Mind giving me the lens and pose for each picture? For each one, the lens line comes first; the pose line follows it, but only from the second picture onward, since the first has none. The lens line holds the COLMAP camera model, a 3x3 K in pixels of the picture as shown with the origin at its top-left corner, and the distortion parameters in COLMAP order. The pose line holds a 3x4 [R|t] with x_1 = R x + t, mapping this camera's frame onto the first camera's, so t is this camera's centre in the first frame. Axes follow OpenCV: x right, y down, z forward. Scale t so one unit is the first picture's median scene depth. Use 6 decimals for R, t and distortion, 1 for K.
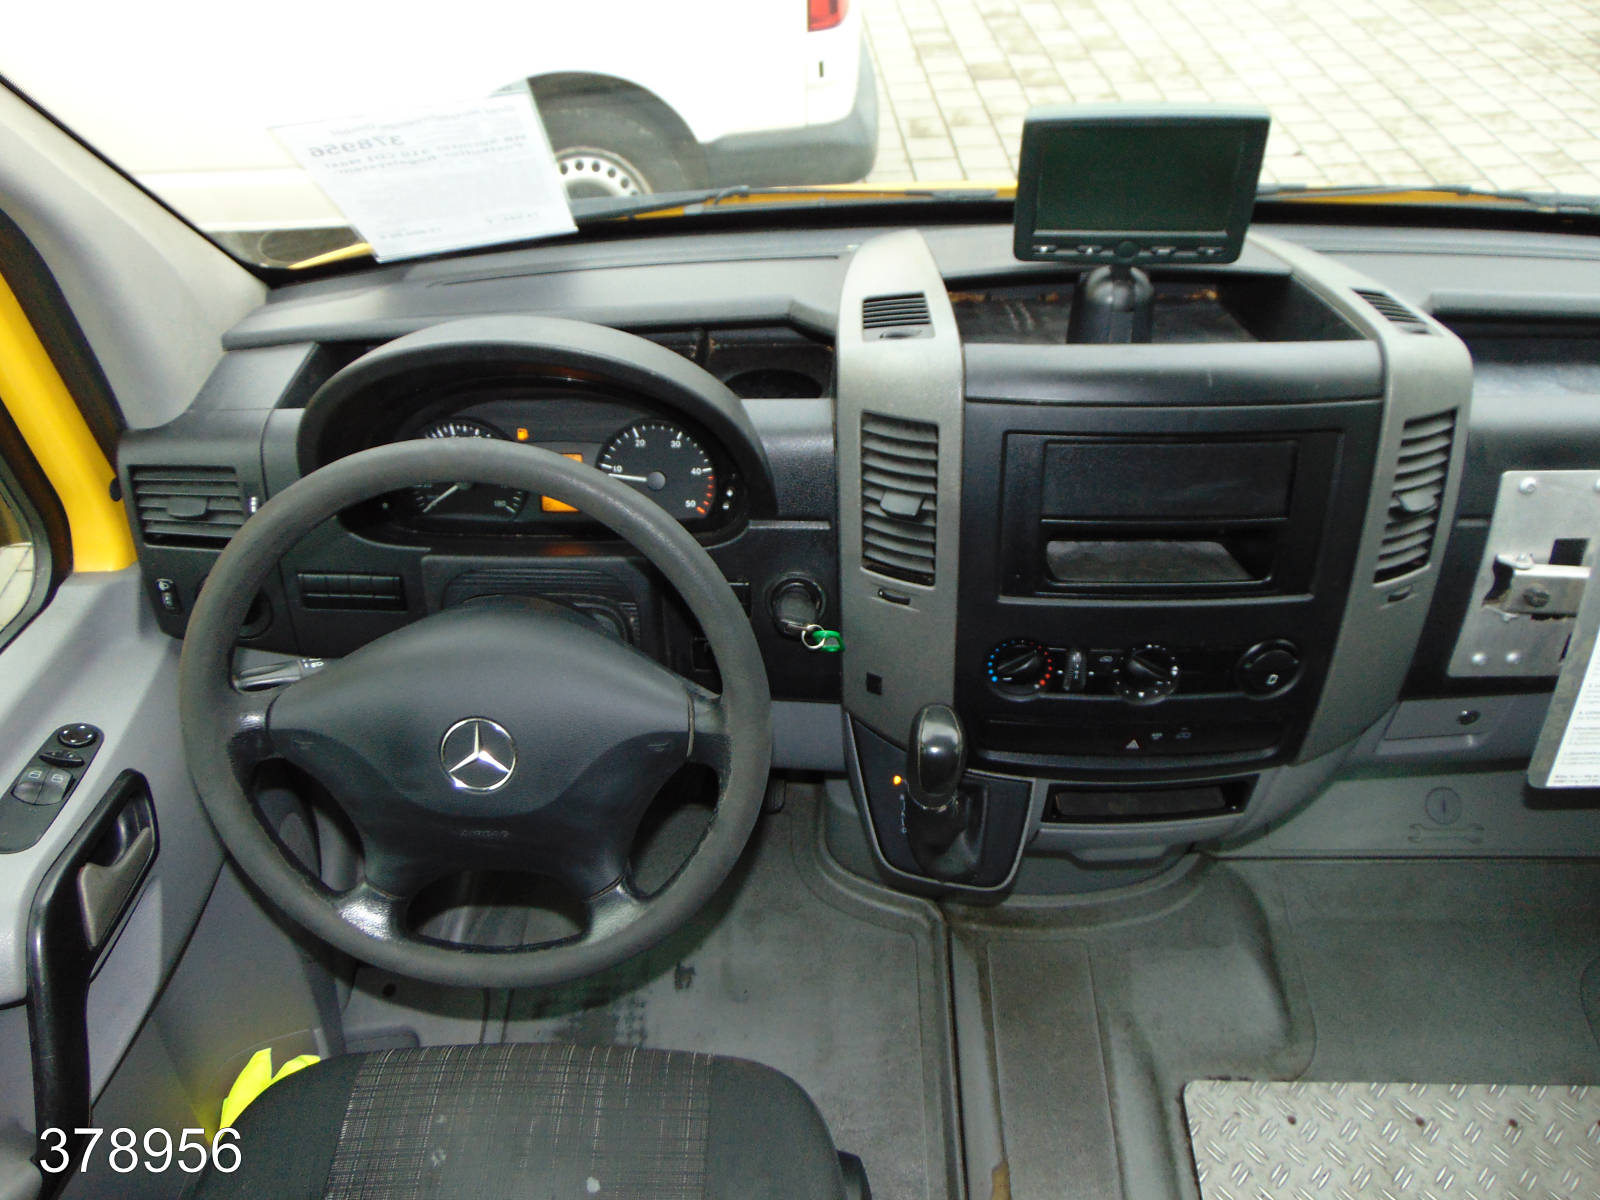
lens RADIAL K [[1132.6, 0, 800.0], [0, 1132.6, 600.0], [0, 0, 1]] dist [-0.037636, 0.063511]
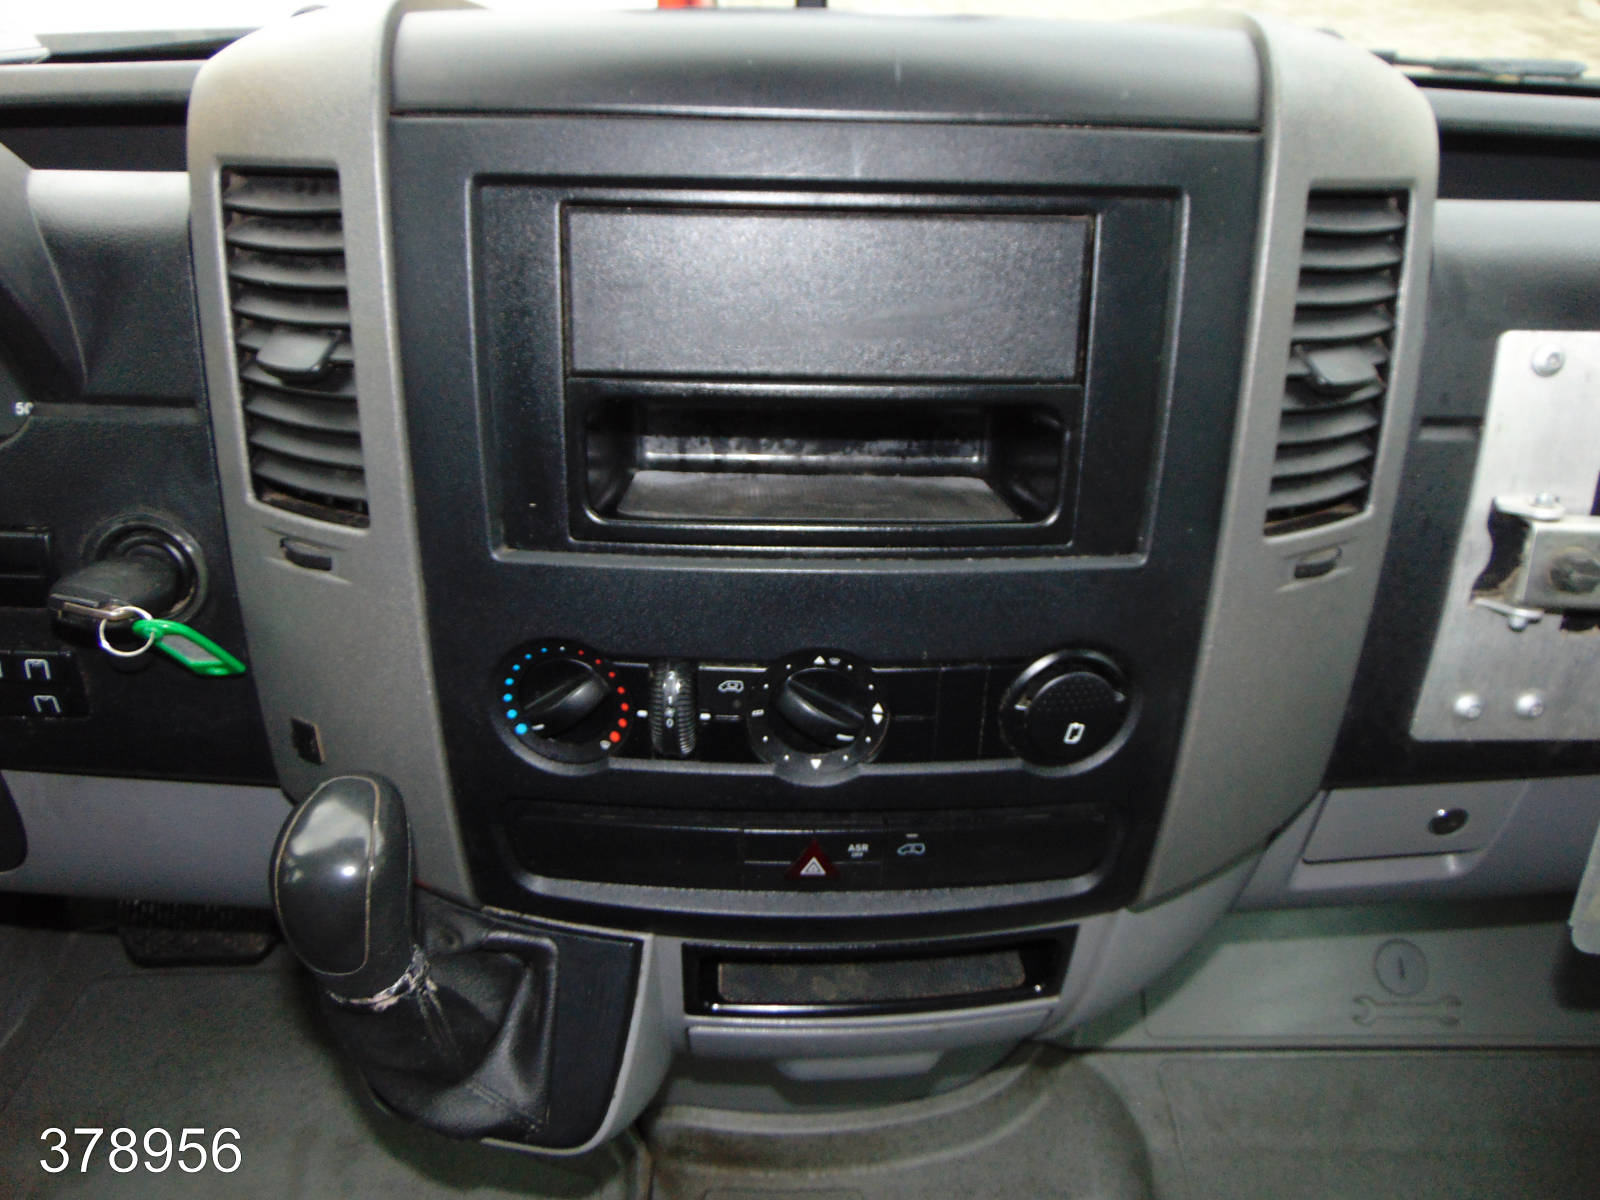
lens RADIAL K [[1132.6, 0, 800.0], [0, 1132.6, 600.0], [0, 0, 1]] dist [-0.037636, 0.063511]
pose [[0.998595, 0.015098, 0.050788, 0.262754], [-0.009129, 0.993235, -0.115763, 0.068459], [-0.052193, 0.115136, 0.991978, 0.488351]]
